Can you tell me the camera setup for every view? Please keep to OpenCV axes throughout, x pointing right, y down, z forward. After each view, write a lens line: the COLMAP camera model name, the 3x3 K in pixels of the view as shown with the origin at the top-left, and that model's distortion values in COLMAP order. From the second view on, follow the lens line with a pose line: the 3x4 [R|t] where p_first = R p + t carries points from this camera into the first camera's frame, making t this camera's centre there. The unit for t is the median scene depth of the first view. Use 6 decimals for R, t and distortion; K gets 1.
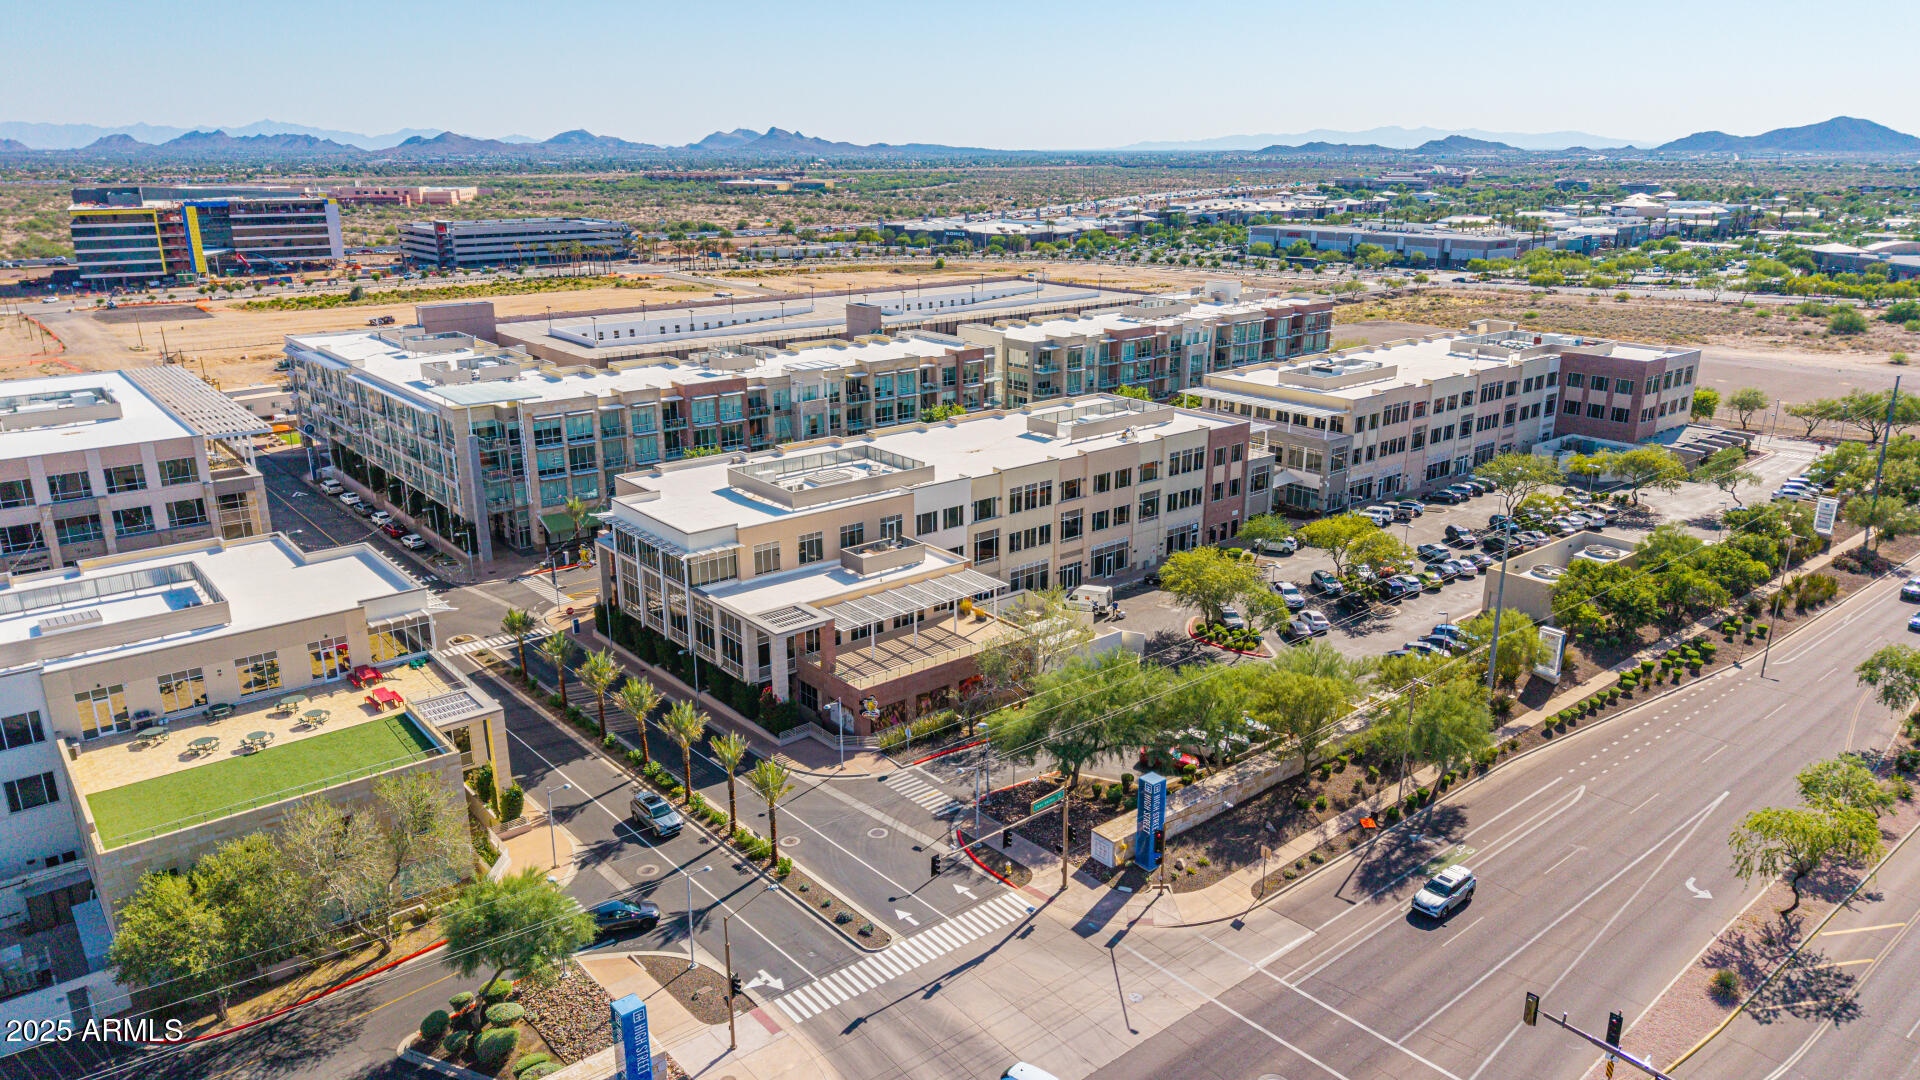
lens RADIAL K [[1300.2, 0, 960.0], [0, 1300.2, 540.0], [0, 0, 1]] dist [0.164460, -0.000603]
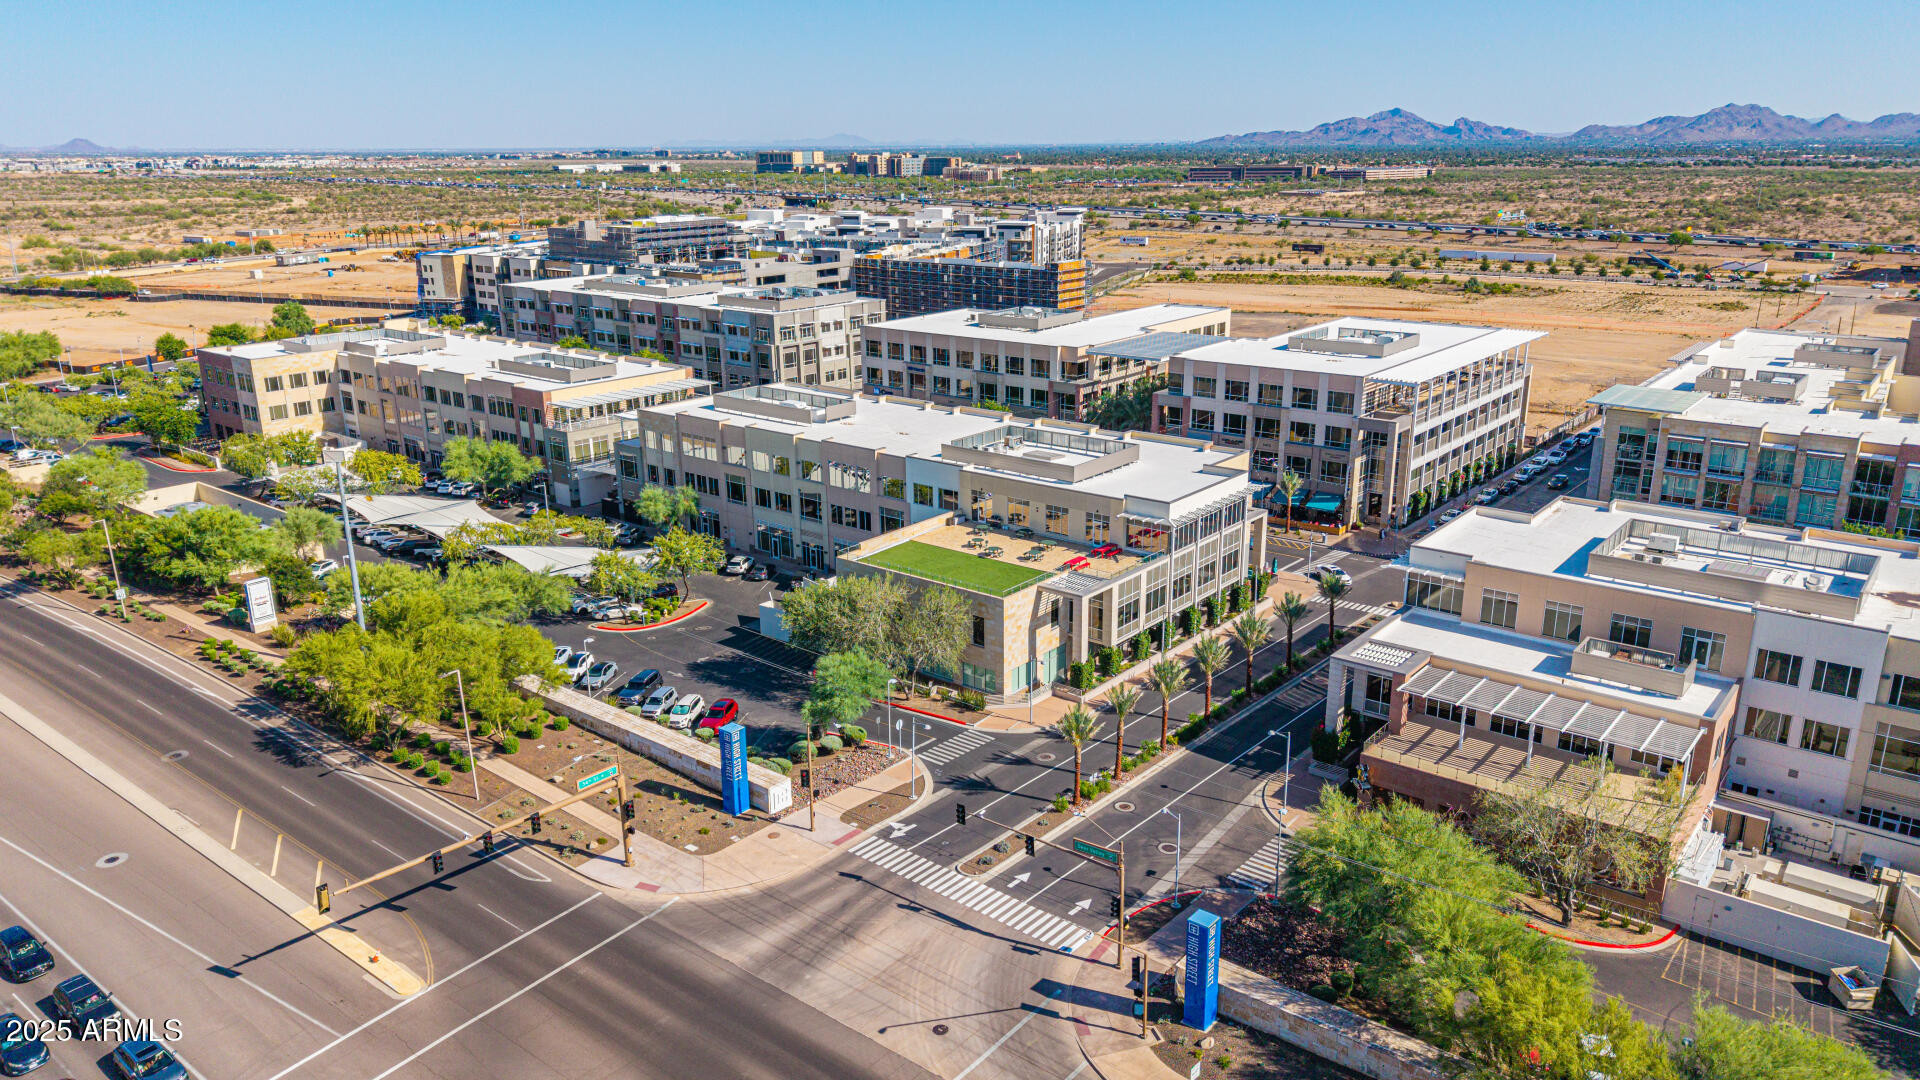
lens RADIAL K [[1298.1, 0, 960.0], [0, 1298.1, 540.0], [0, 0, 1]] dist [0.005683, 0.001043]
pose [[0.211678, 0.299500, -0.930318, 0.763620], [-0.269887, 0.932788, 0.238887, -0.187365], [0.939337, 0.200514, 0.278282, 0.555749]]
